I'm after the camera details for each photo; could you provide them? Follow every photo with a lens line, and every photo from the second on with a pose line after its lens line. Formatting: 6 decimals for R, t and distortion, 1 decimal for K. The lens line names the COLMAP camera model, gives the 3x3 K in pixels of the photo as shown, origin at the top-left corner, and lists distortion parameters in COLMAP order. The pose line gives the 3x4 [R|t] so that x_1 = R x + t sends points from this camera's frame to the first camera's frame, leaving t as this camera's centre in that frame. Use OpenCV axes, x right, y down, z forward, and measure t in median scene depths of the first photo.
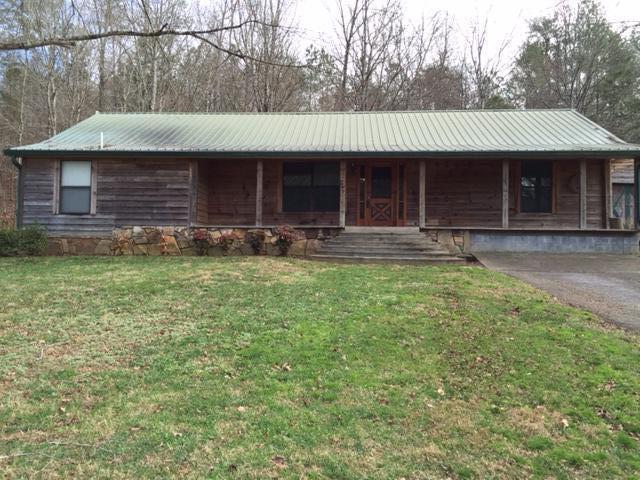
lens RADIAL K [[536.2, 0, 320.0], [0, 536.2, 240.0], [0, 0, 1]] dist [0.009089, 0.000956]
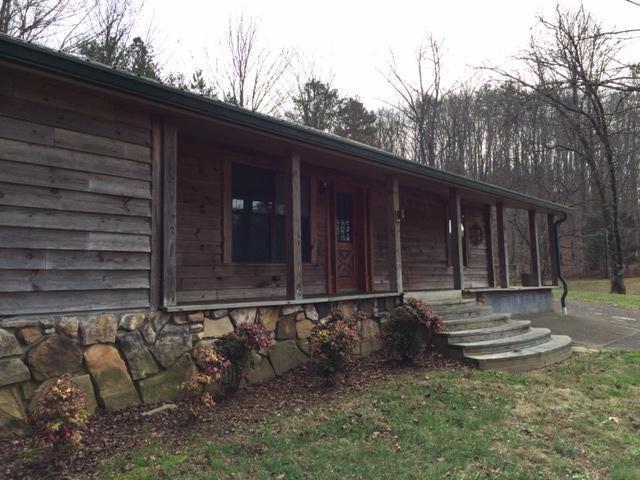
lens RADIAL K [[536.2, 0, 320.0], [0, 536.2, 240.0], [0, 0, 1]] dist [0.009089, 0.000956]
pose [[0.607857, 0.039738, 0.793051, -0.449175], [0.012741, 0.998130, -0.059780, -0.047655], [-0.793944, 0.046442, 0.606214, 0.707726]]
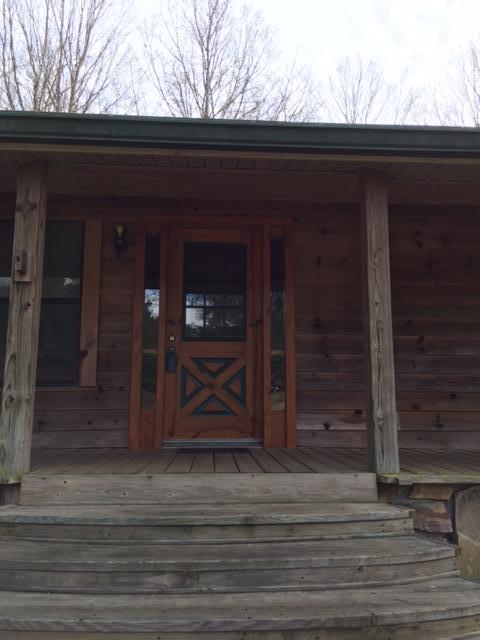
lens RADIAL K [[536.2, 0, 240.0], [0, 536.2, 320.0], [0, 0, 1]] dist [0.009089, 0.000956]
pose [[0.993144, 0.010555, 0.116424, 0.103196], [0.004277, 0.991968, -0.126419, -0.056466], [-0.116823, 0.126050, 0.985121, 0.767153]]
